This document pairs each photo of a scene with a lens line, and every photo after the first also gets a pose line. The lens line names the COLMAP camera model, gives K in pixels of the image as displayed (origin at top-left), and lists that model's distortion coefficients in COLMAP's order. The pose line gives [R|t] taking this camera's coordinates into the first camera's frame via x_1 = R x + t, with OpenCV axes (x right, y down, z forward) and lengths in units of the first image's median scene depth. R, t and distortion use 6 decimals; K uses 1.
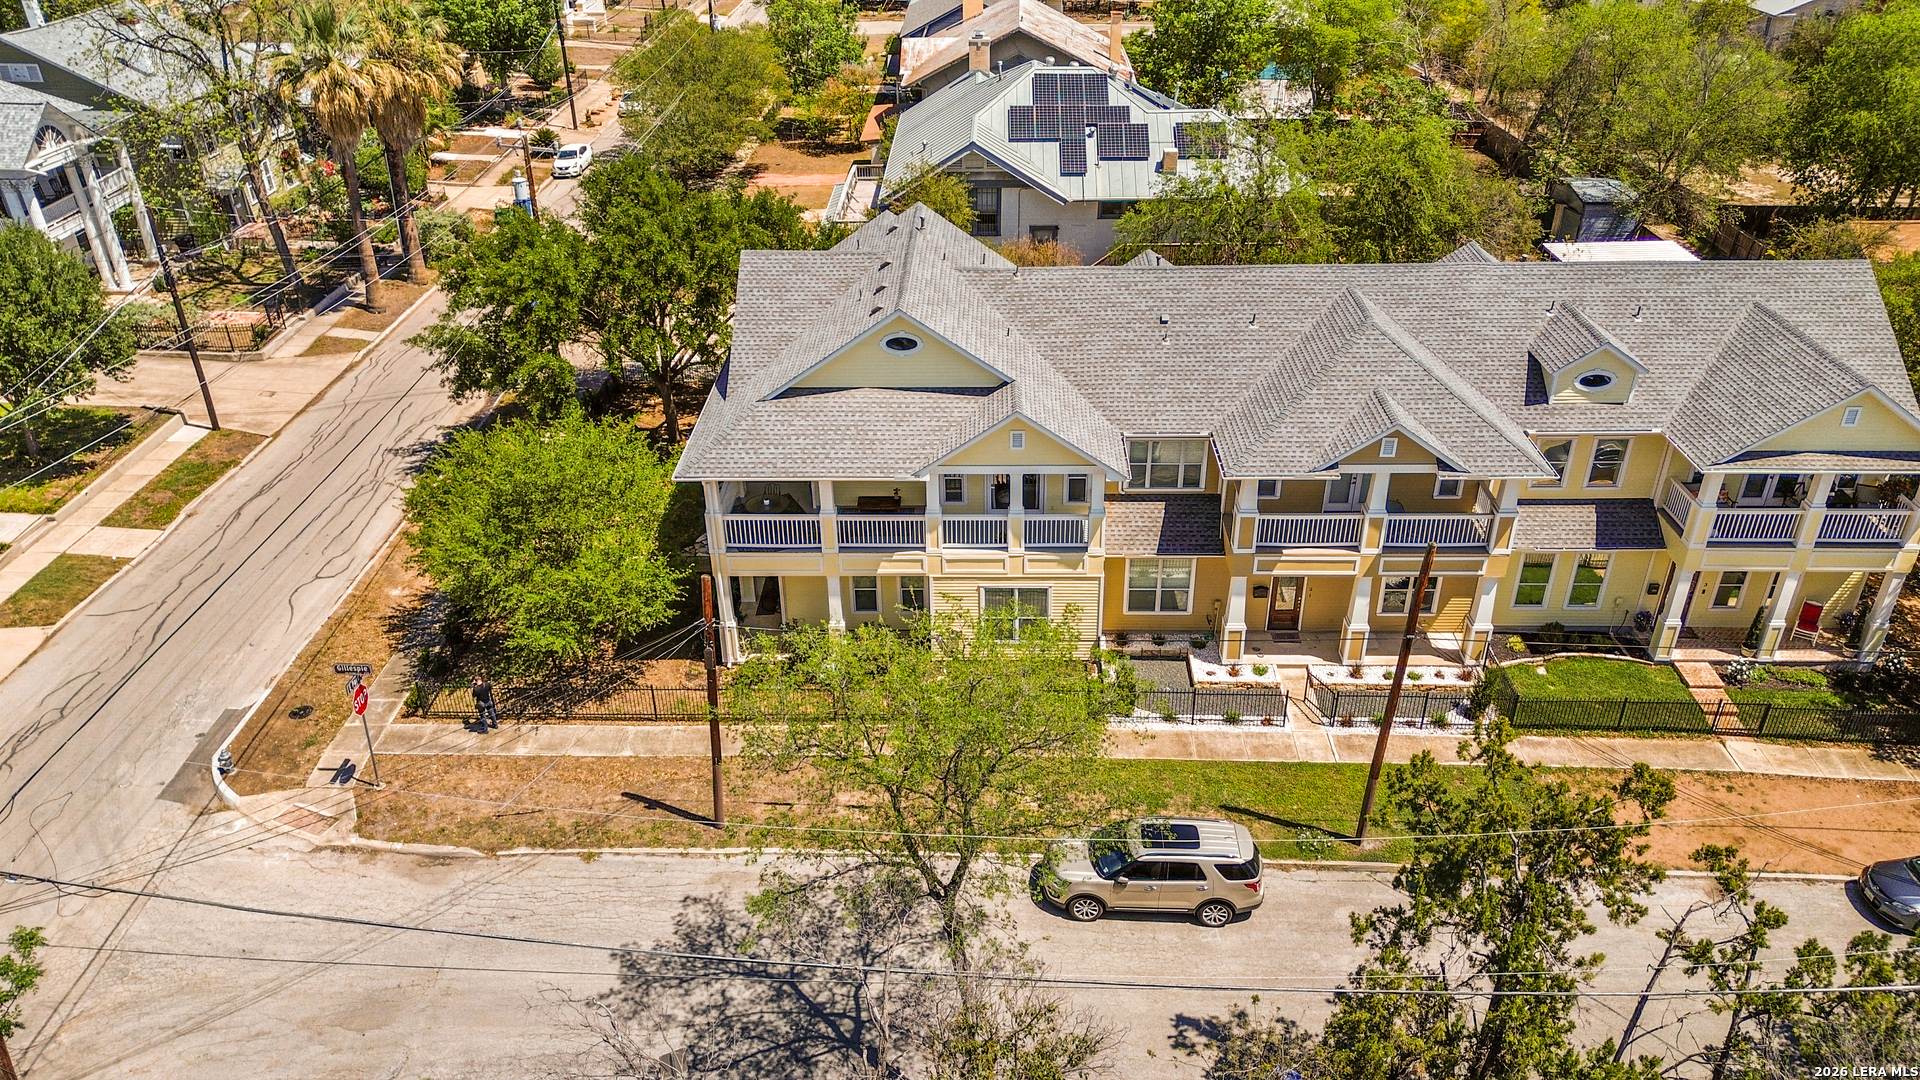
lens RADIAL K [[1331.1, 0, 960.0], [0, 1331.1, 540.0], [0, 0, 1]] dist [0.045967, -0.038023]
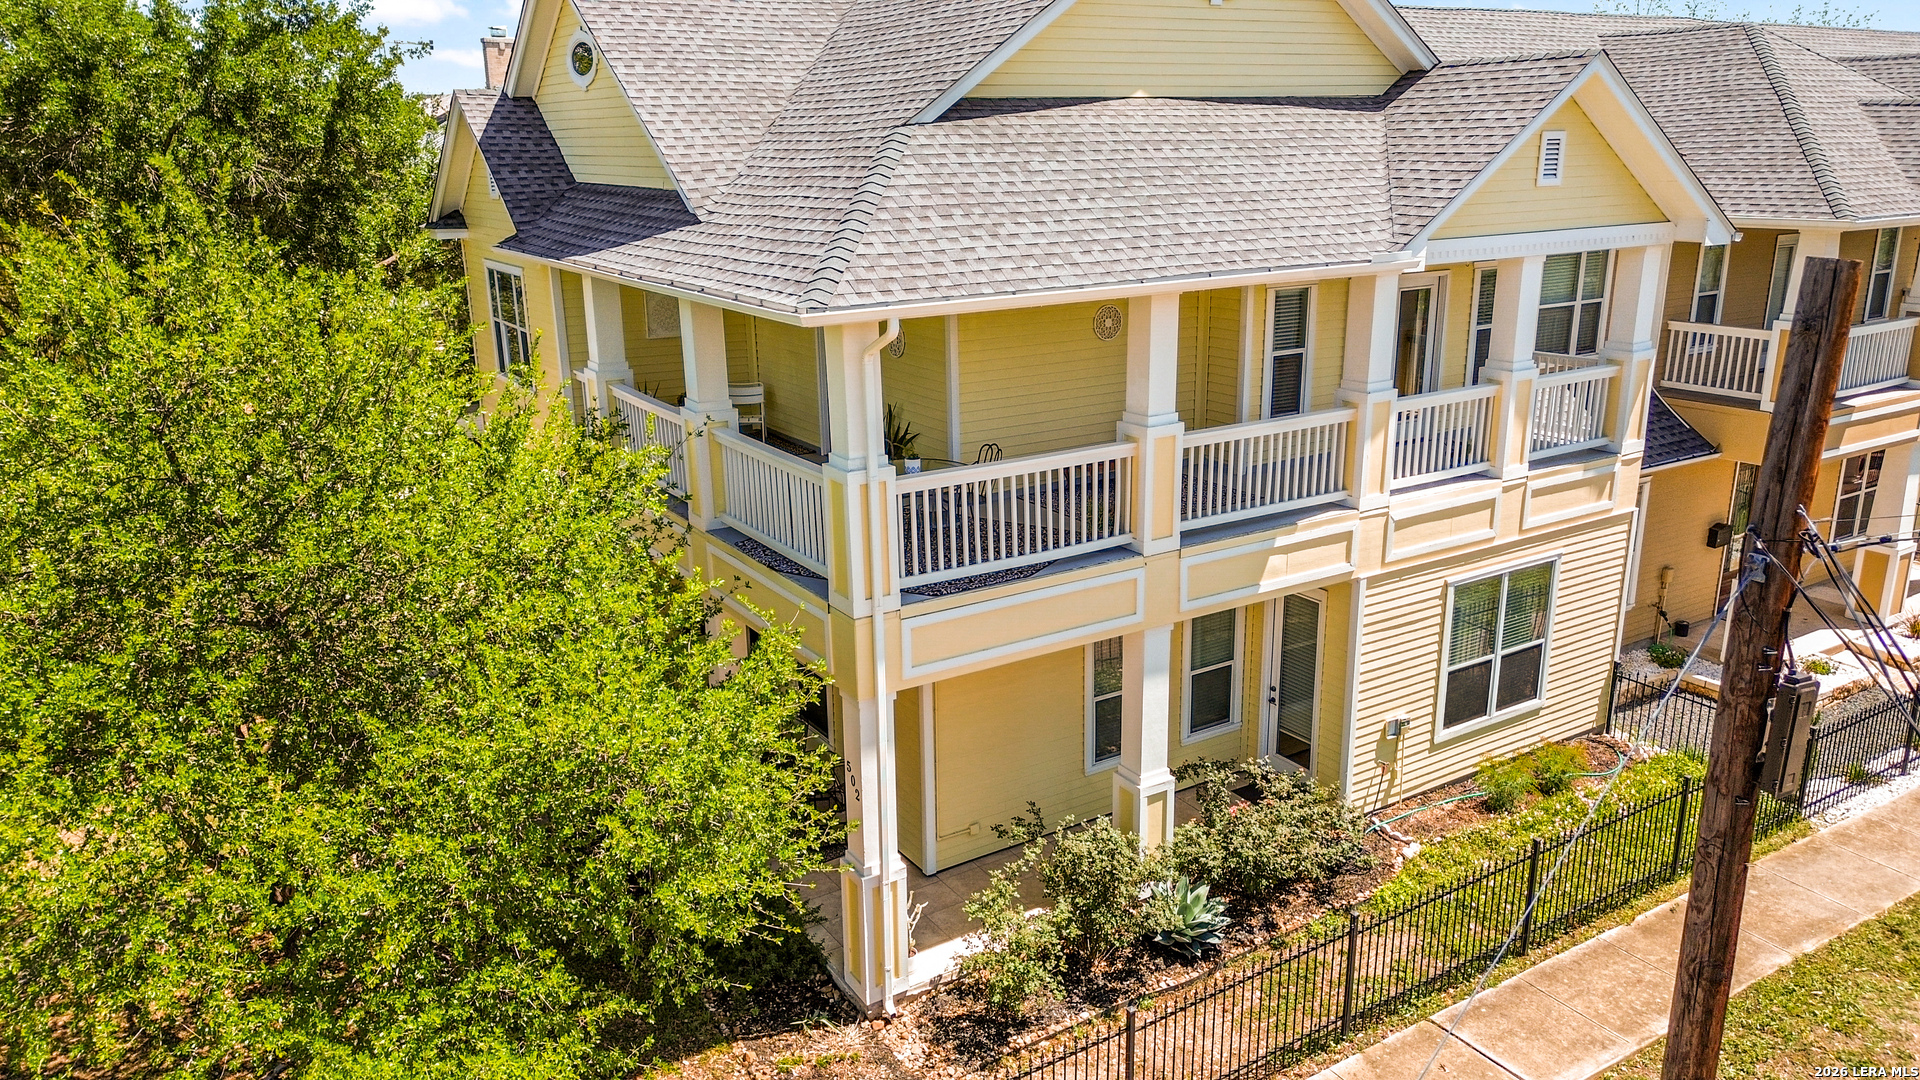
lens RADIAL K [[1331.1, 0, 960.0], [0, 1331.1, 540.0], [0, 0, 1]] dist [0.045967, -0.038023]
pose [[0.845536, -0.161523, 0.508900, -0.290964], [0.277754, 0.947084, -0.160888, 0.043480], [-0.455983, 0.277386, 0.845657, 0.672818]]
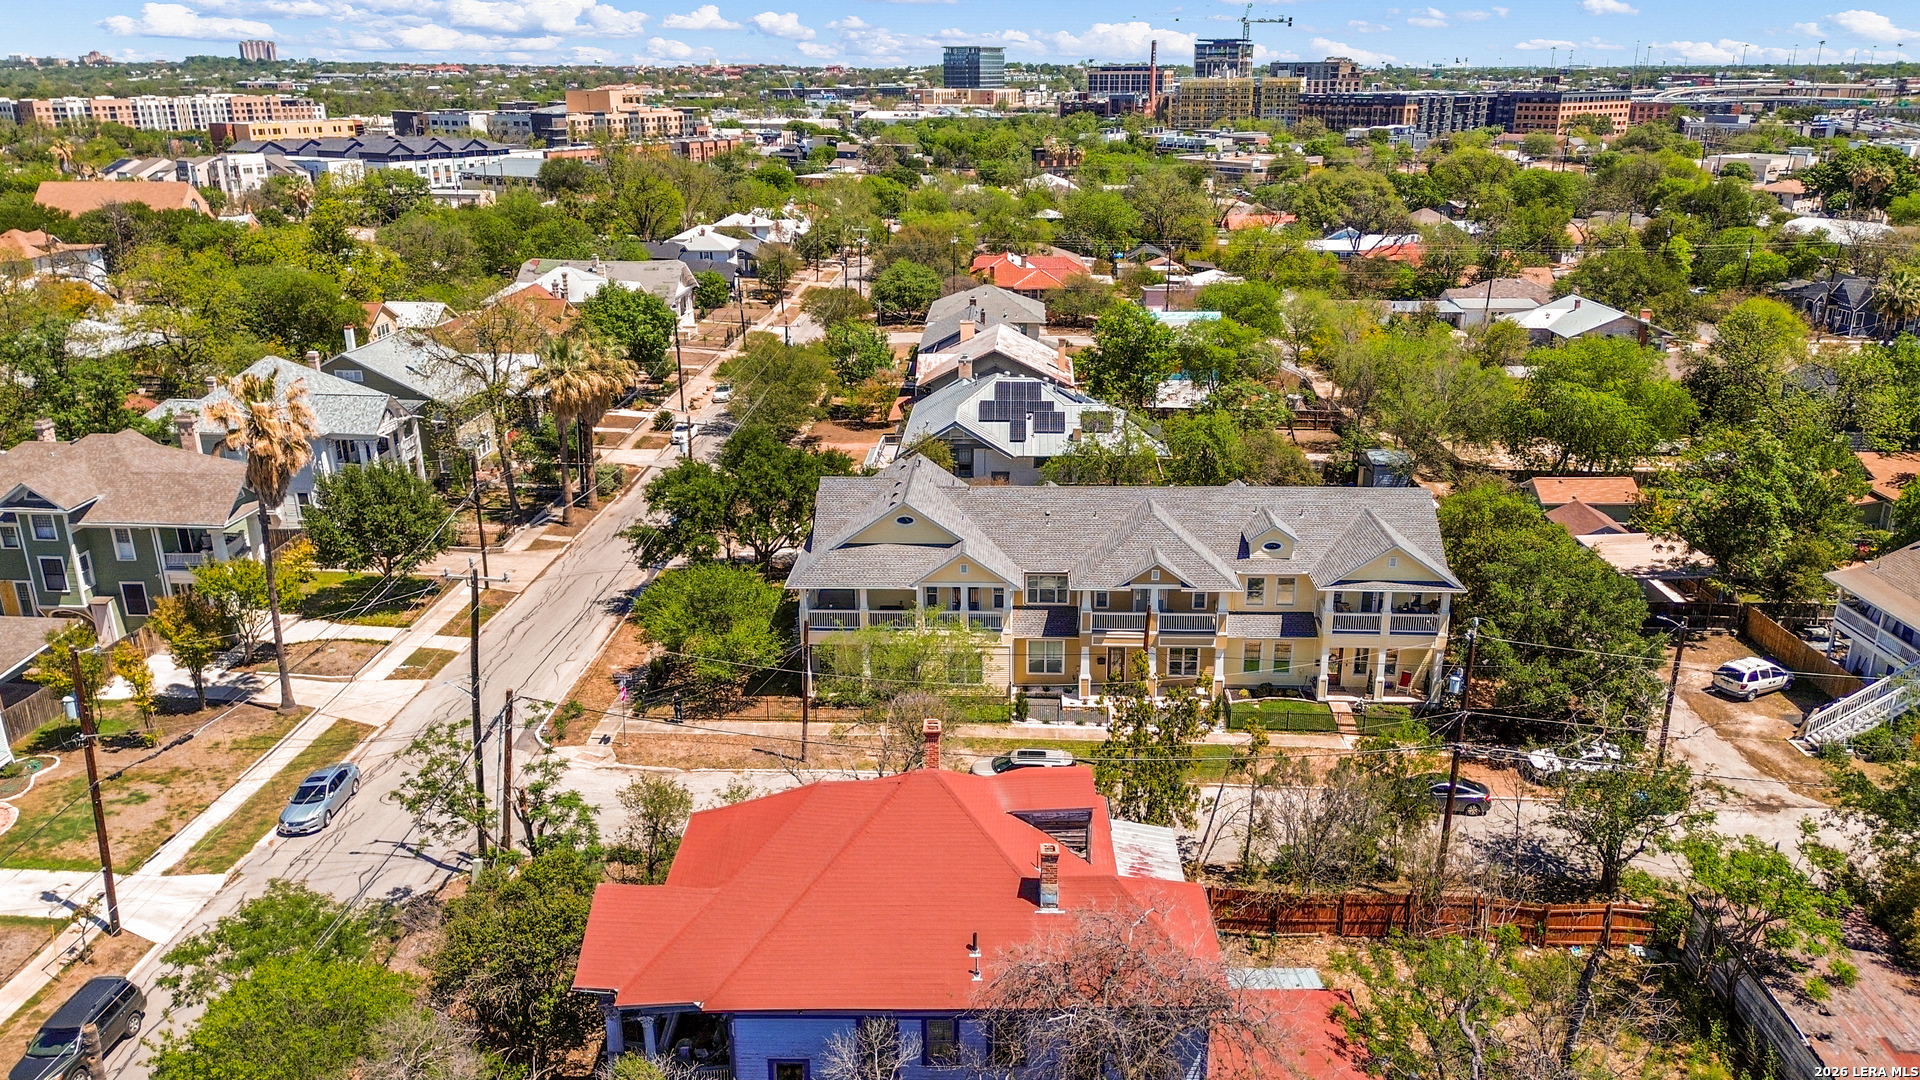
lens RADIAL K [[1331.1, 0, 960.0], [0, 1331.1, 540.0], [0, 0, 1]] dist [0.045967, -0.038023]
pose [[0.999778, 0.010189, -0.018445, 0.063452], [-0.013676, 0.979672, -0.200138, 0.234150], [0.016031, 0.200346, 0.979594, -0.779512]]
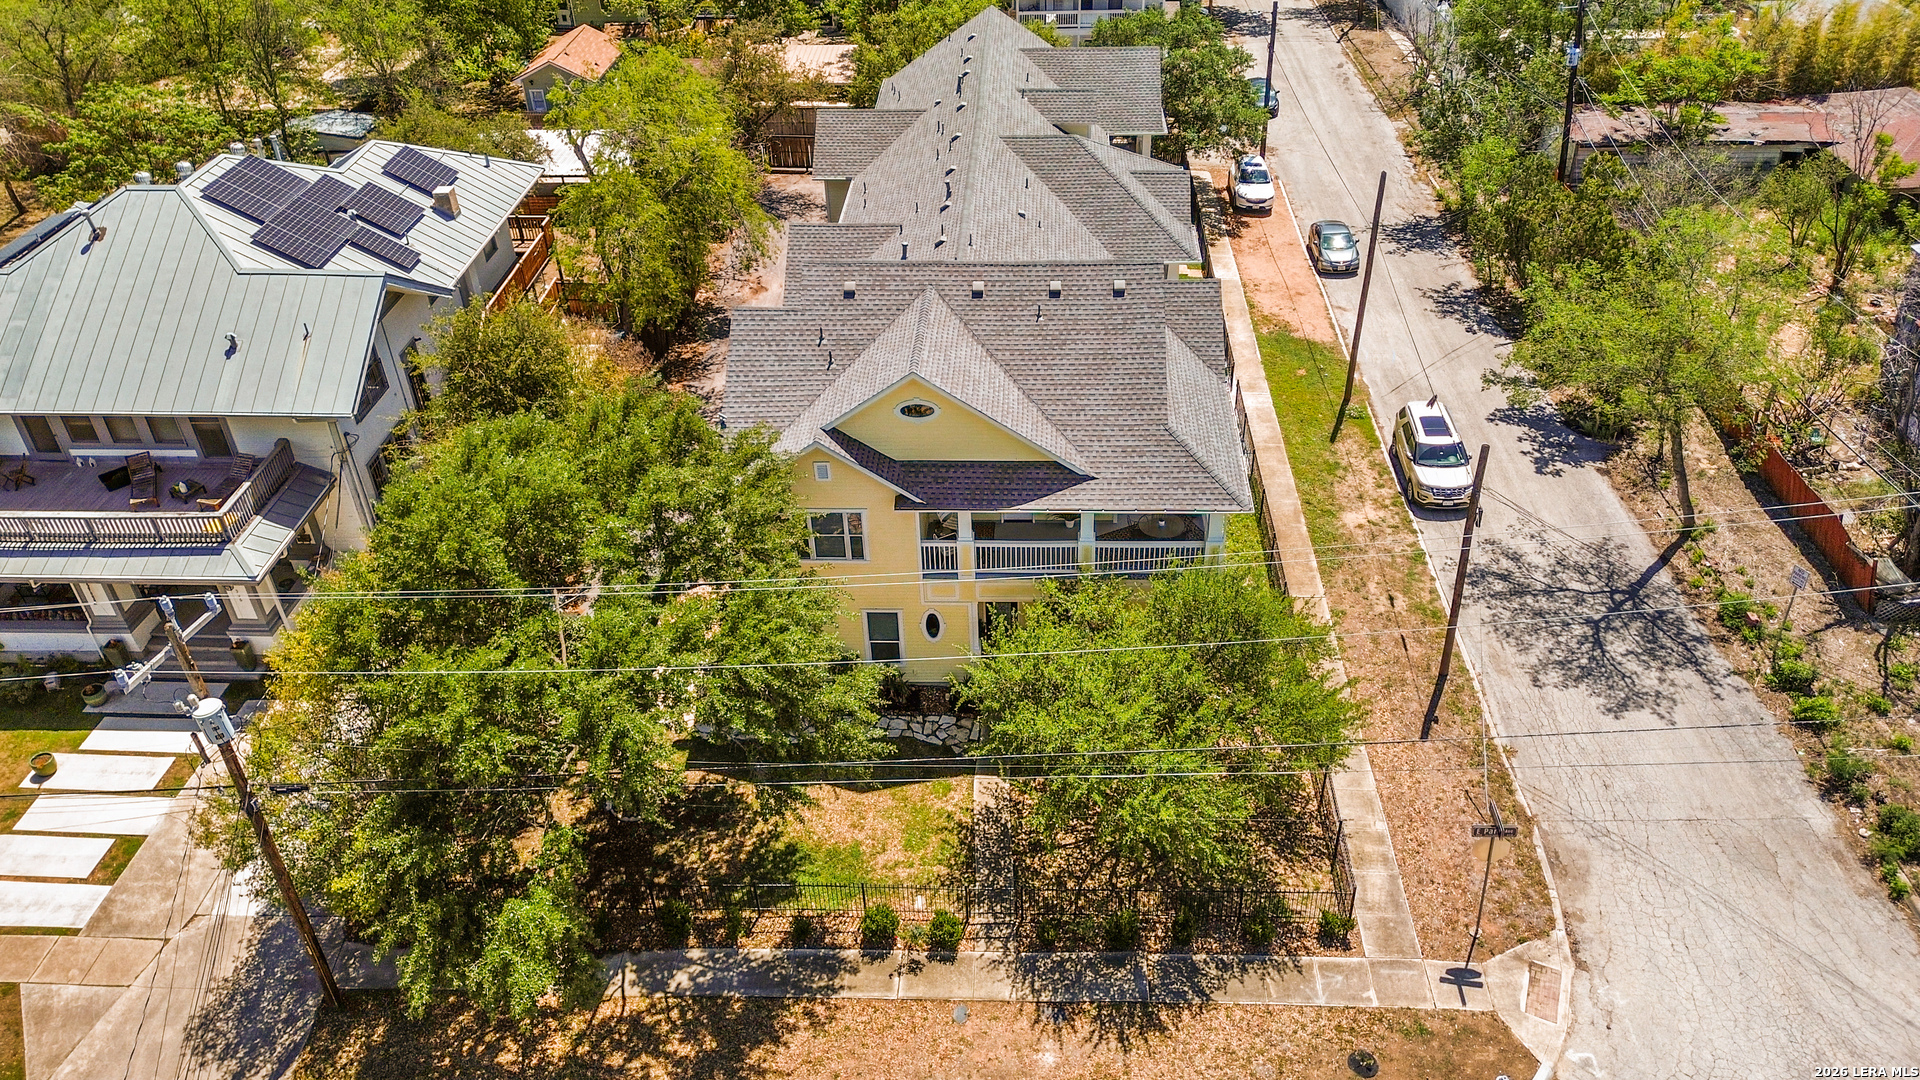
lens RADIAL K [[1331.1, 0, 960.0], [0, 1331.1, 540.0], [0, 0, 1]] dist [0.045967, -0.038023]
pose [[0.041540, -0.587049, 0.808485, -0.873746], [0.522346, 0.702554, 0.483293, -0.526014], [-0.851721, 0.402233, 0.335827, 0.763599]]
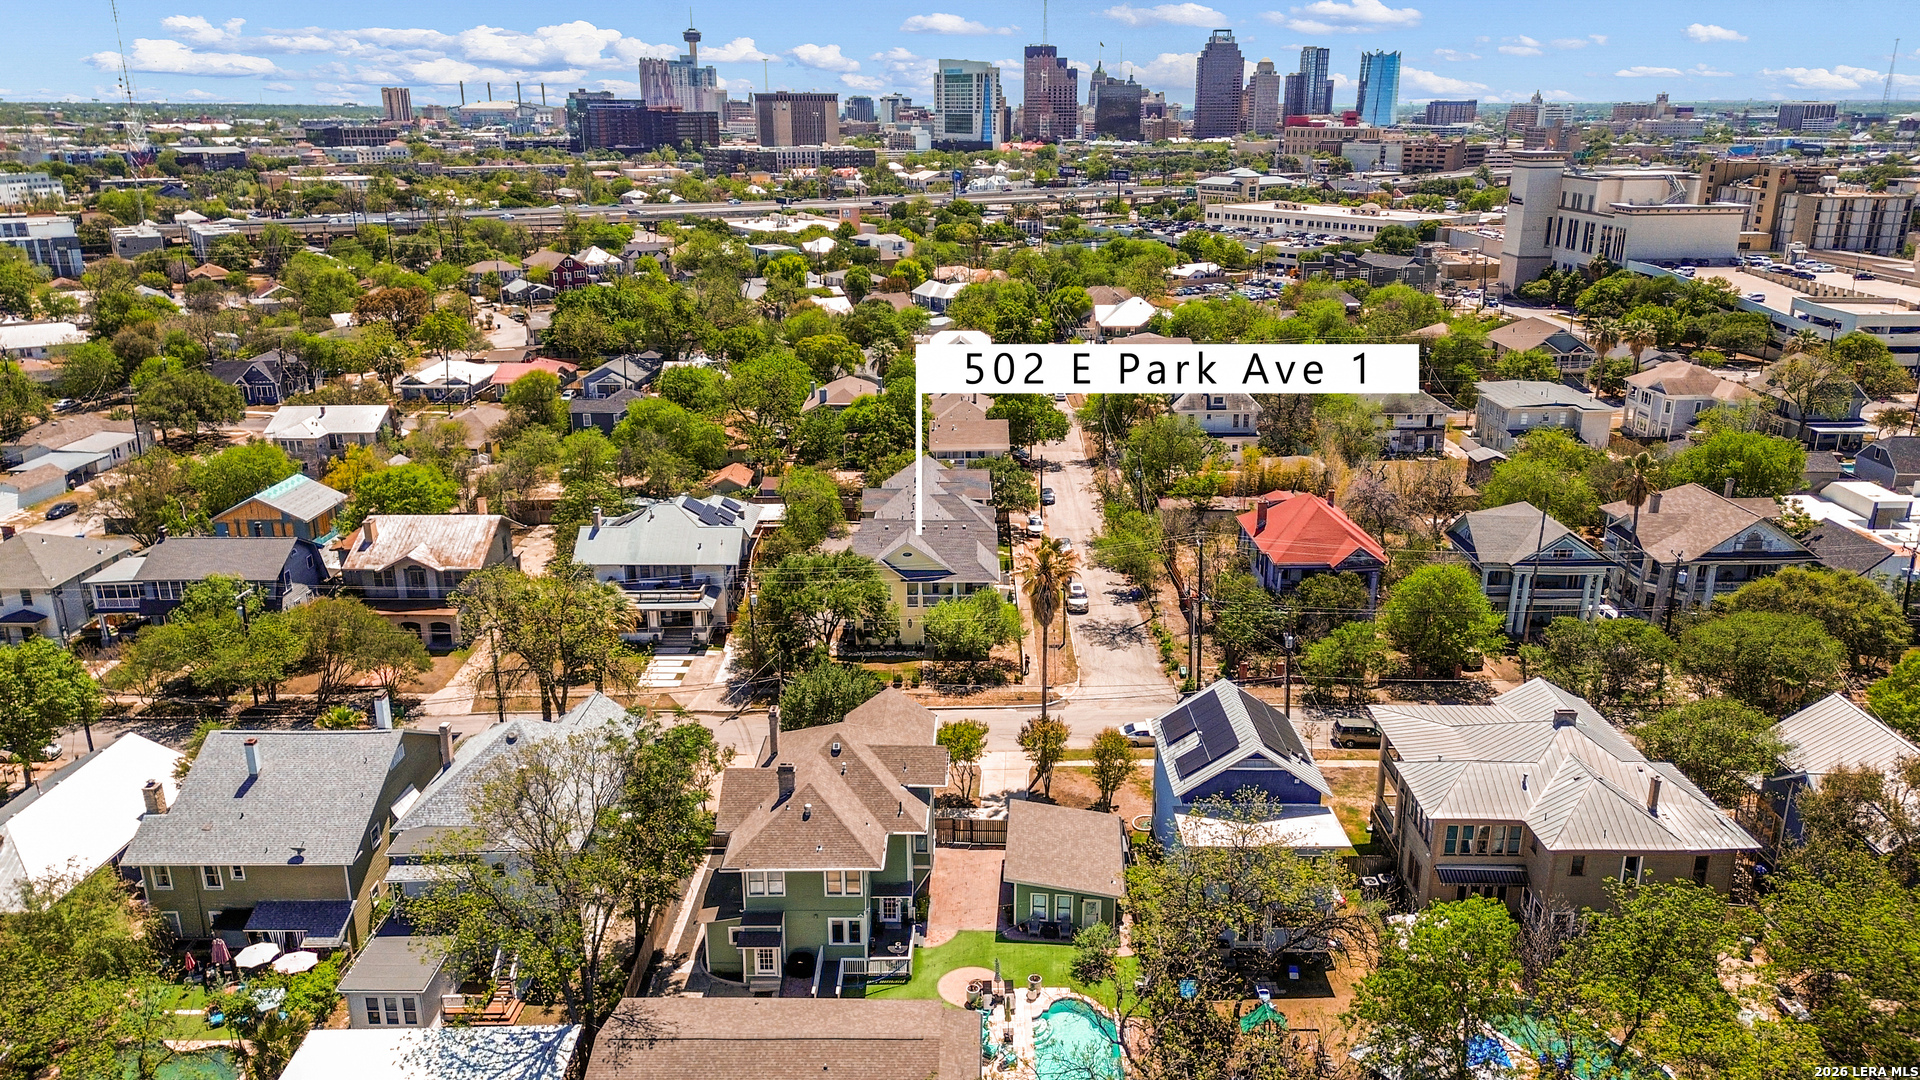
lens RADIAL K [[1331.1, 0, 960.0], [0, 1331.1, 540.0], [0, 0, 1]] dist [0.045967, -0.038023]
pose [[-0.006525, -0.301799, 0.953349, -3.031220], [0.500007, 0.824648, 0.264478, -0.964039], [-0.865997, 0.478408, 0.145521, 0.472986]]
